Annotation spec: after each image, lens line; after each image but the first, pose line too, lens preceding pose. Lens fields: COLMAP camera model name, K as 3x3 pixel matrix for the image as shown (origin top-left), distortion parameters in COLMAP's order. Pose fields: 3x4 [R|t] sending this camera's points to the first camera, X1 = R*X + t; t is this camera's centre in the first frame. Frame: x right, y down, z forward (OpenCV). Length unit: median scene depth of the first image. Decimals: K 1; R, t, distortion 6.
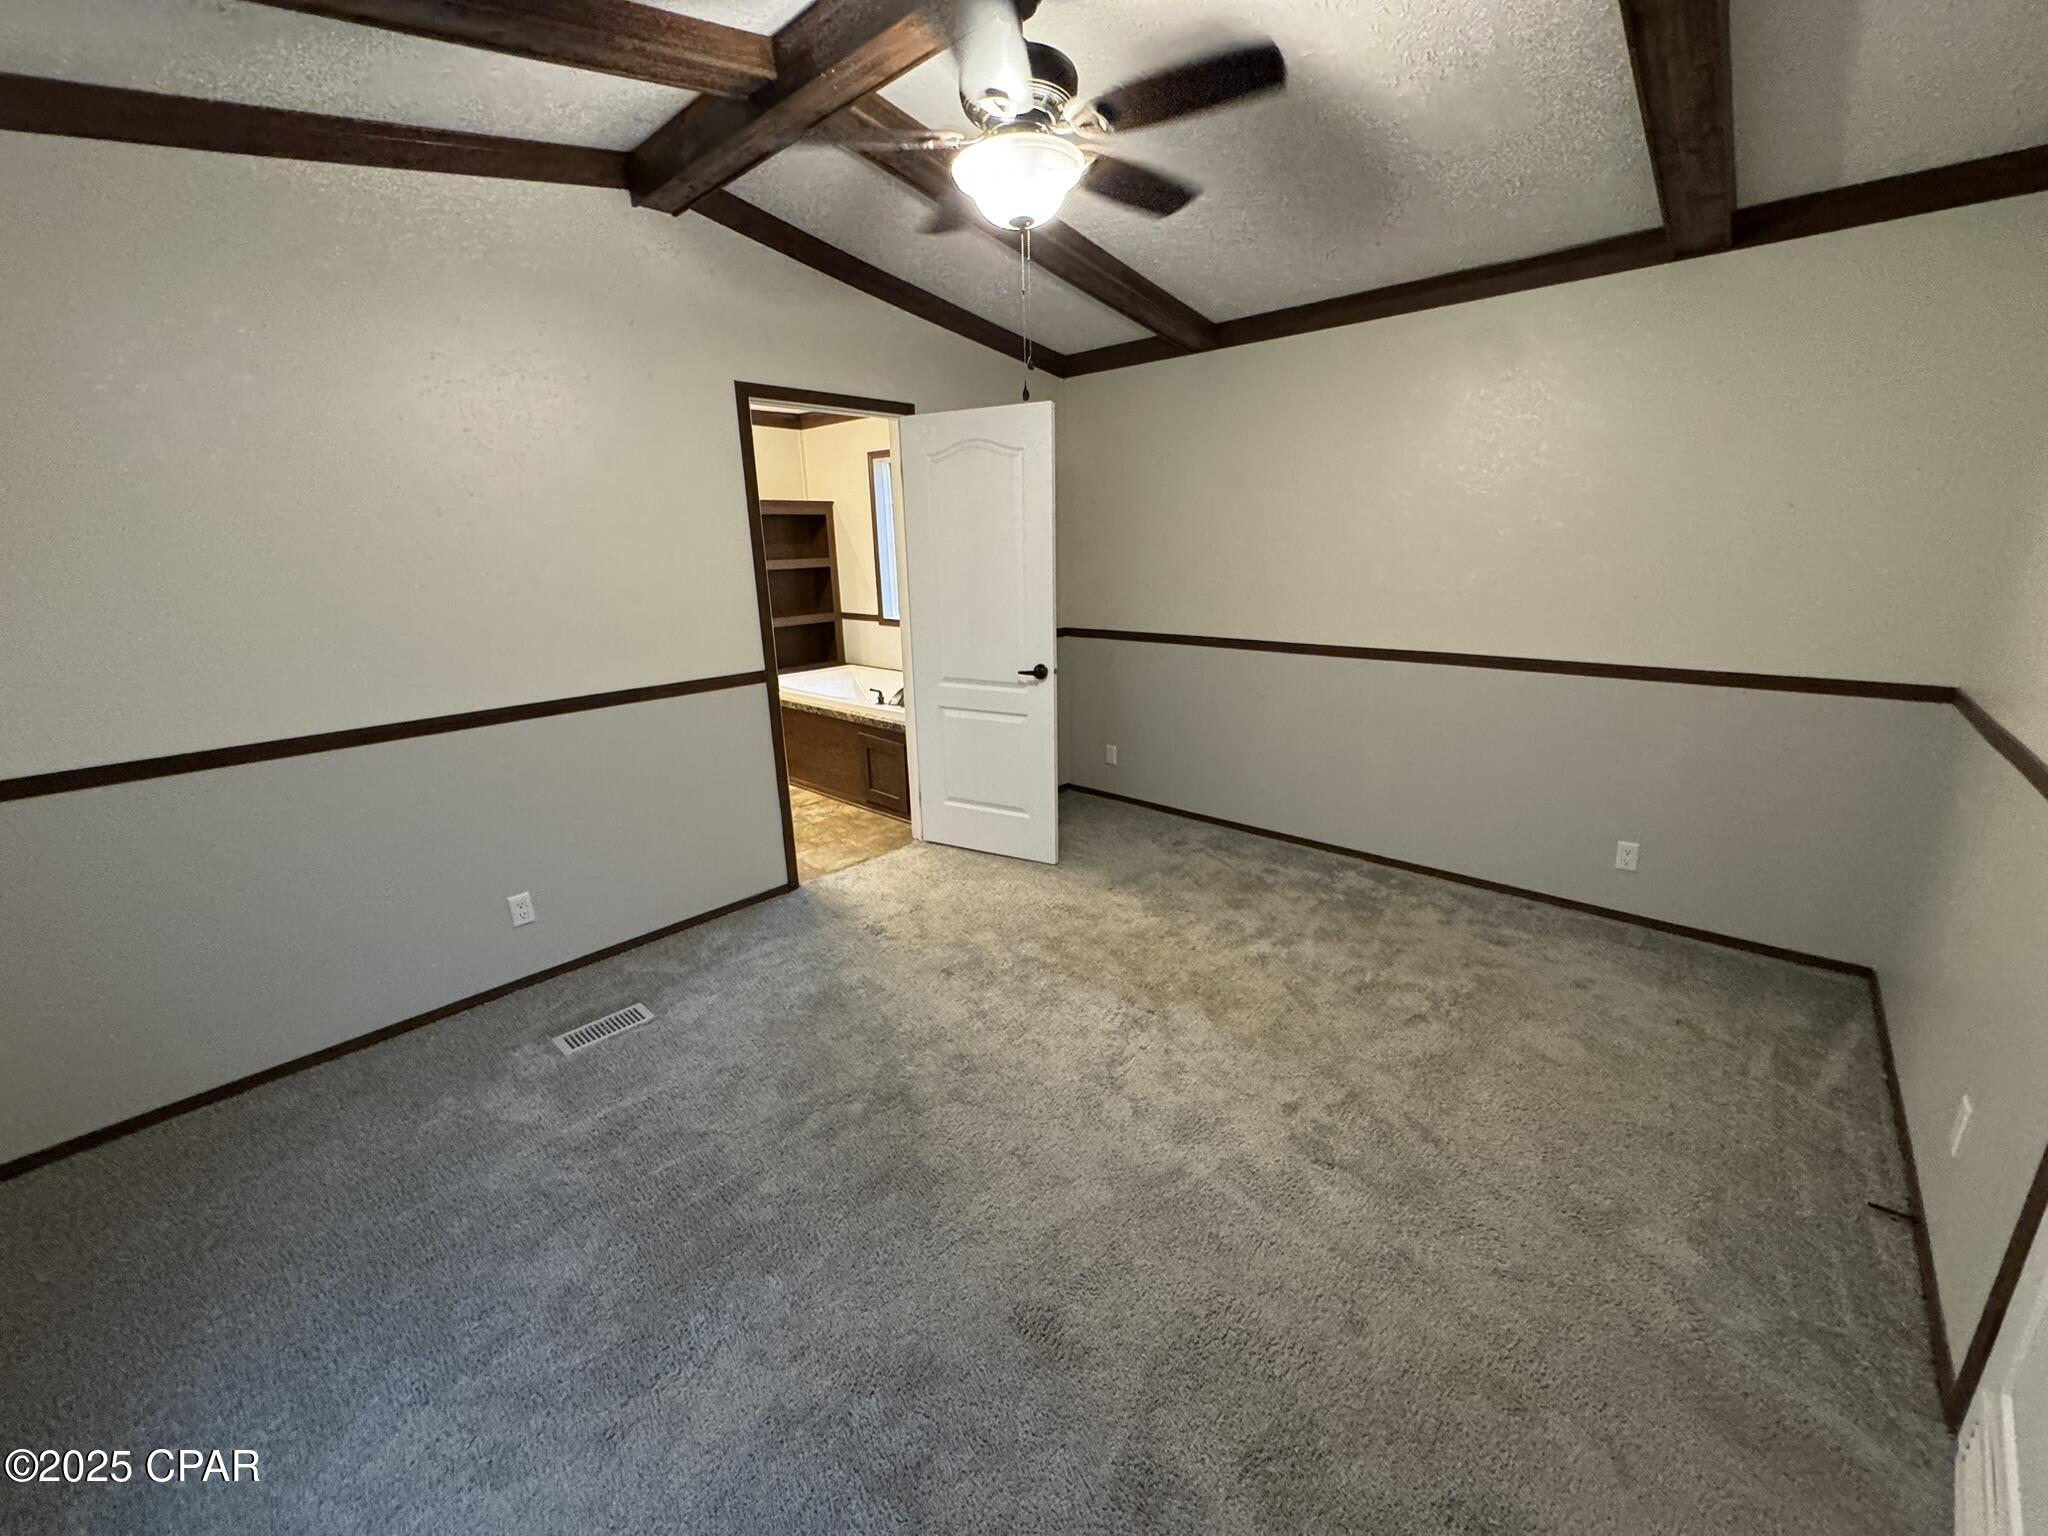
lens RADIAL K [[812.4, 0, 1024.0], [0, 812.4, 768.0], [0, 0, 1]] dist [-0.002363, -0.000153]
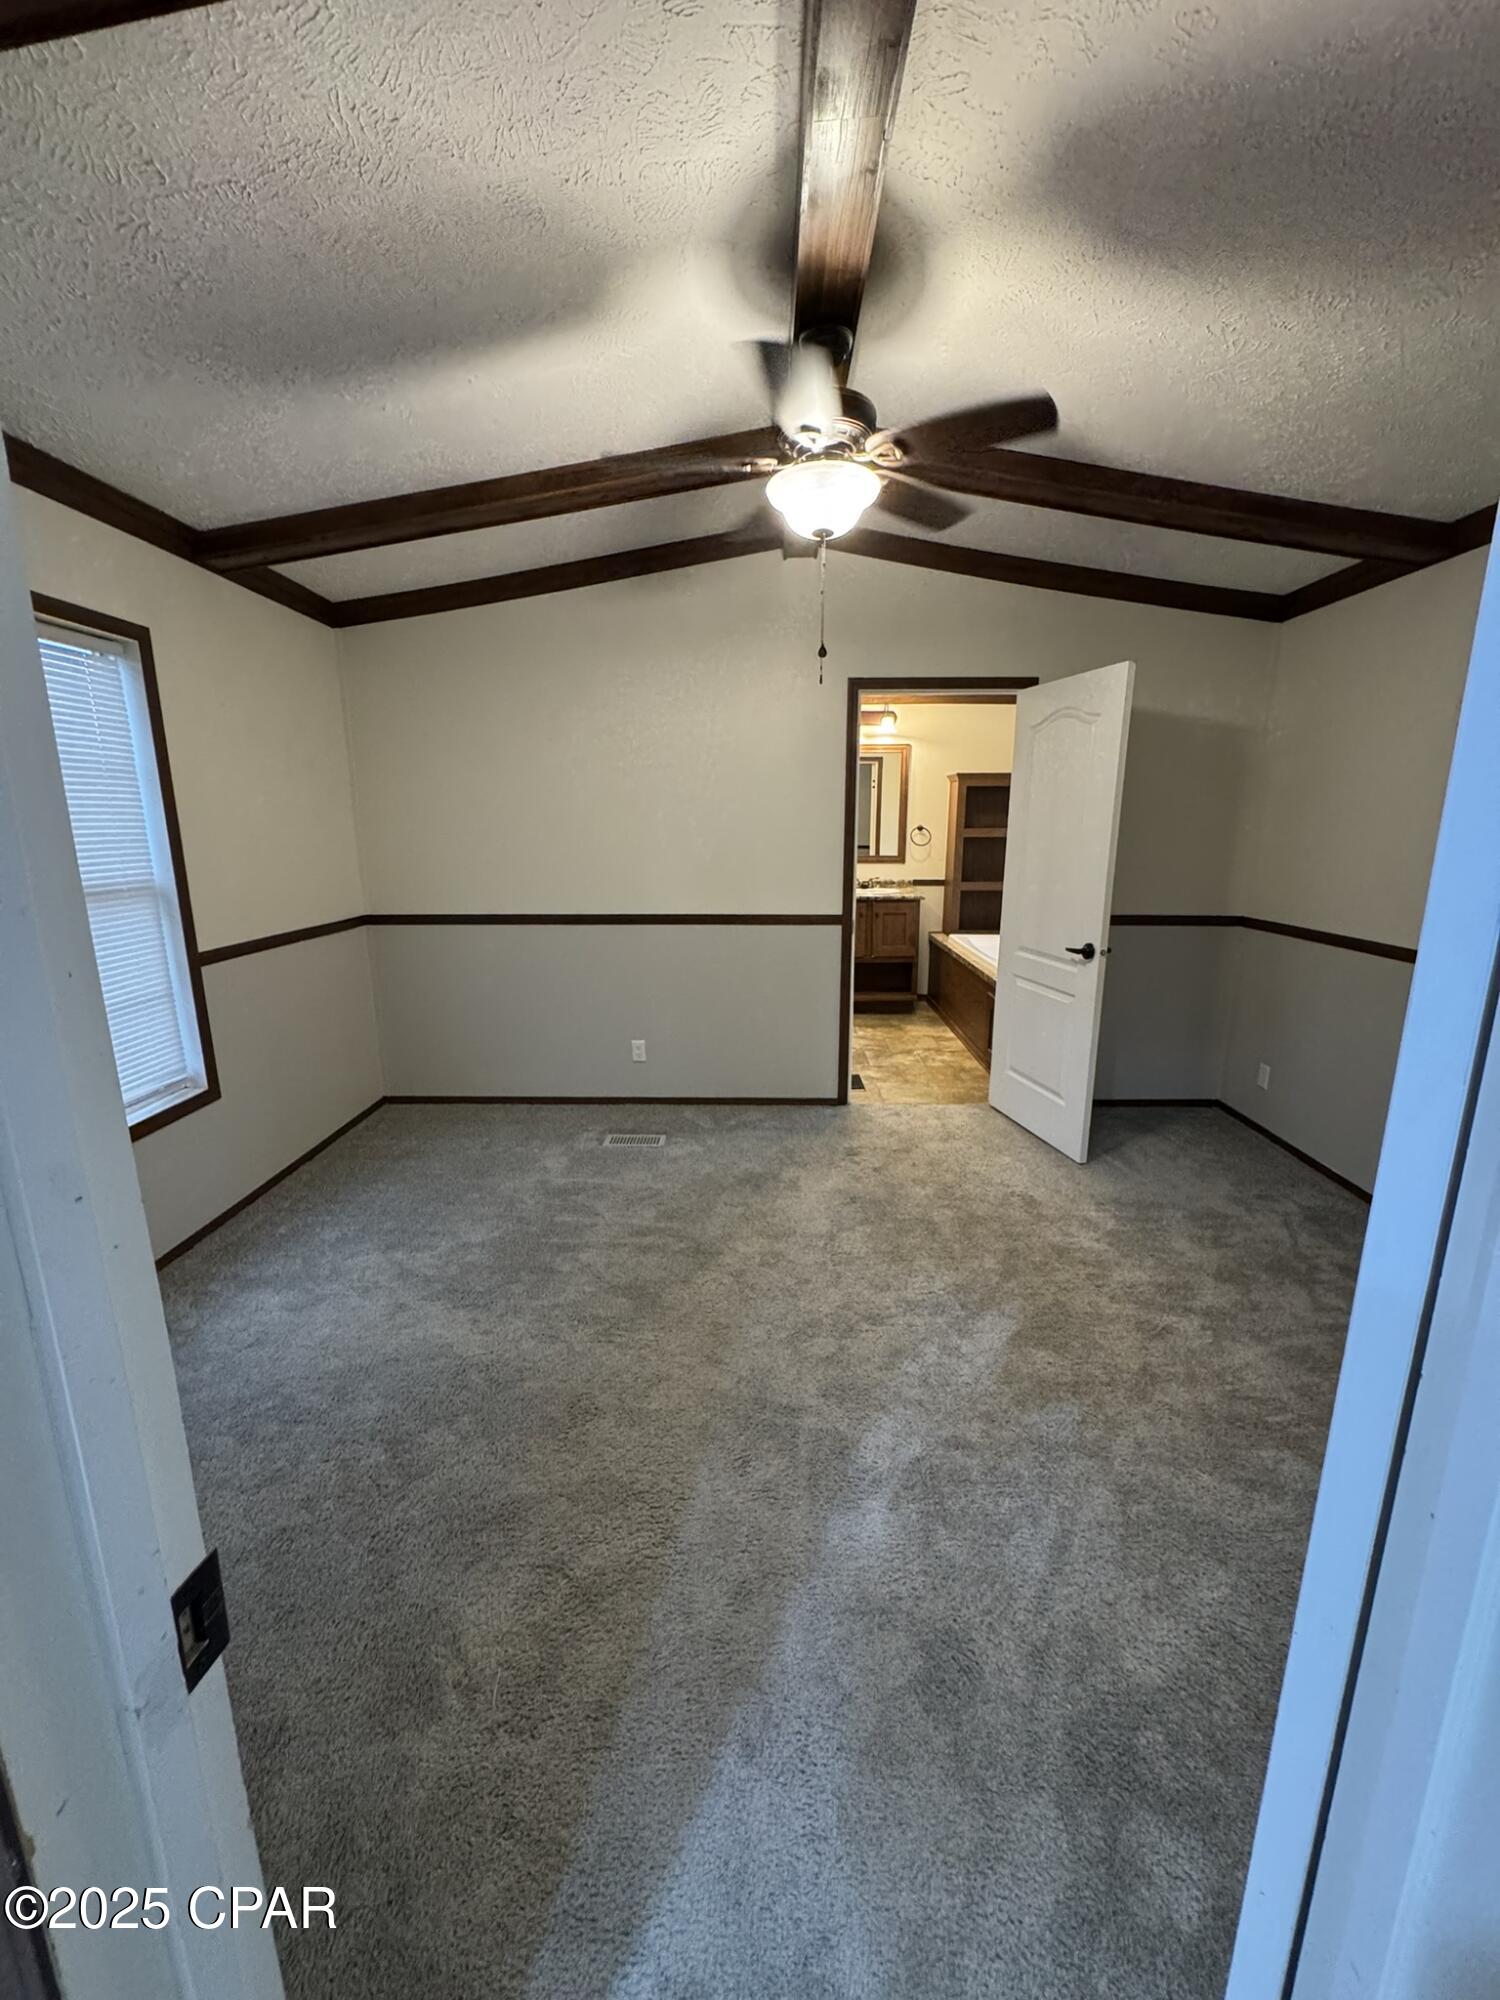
lens RADIAL K [[793.4, 0, 755.5], [0, 793.4, 1004.1], [0, 0, 1]] dist [-0.002363, -0.000153]
pose [[0.664495, 0.189599, -0.722841, 0.501036], [-0.216173, 0.974694, 0.056934, -0.034036], [0.715343, 0.118426, 0.688665, 0.133748]]
